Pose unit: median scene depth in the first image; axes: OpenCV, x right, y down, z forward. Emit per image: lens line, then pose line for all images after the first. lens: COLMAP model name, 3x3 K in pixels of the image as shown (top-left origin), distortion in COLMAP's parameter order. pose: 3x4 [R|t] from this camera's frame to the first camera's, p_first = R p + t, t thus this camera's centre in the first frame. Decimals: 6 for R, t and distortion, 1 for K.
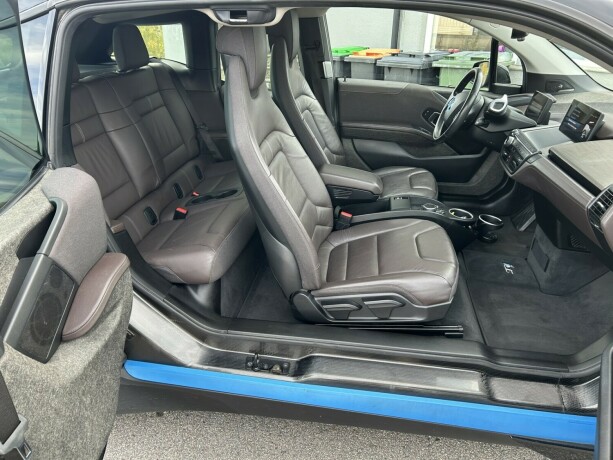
lens RADIAL K [[452.9, 0, 308.2], [0, 452.9, 232.2], [0, 0, 1]] dist [0.041412, -0.052876]
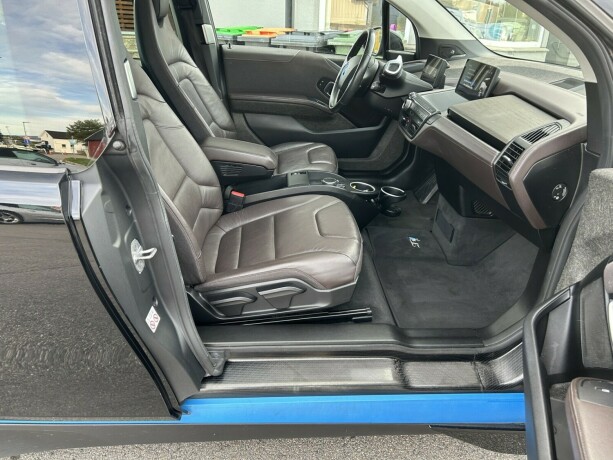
lens RADIAL K [[452.9, 0, 306.4], [0, 452.9, 228.3], [0, 0, 1]] dist [0.041412, -0.052876]
pose [[0.980464, -0.069655, 0.183954, 0.051479], [0.068074, 0.997569, 0.014903, 0.023328], [-0.184544, -0.002089, 0.982822, 0.123853]]
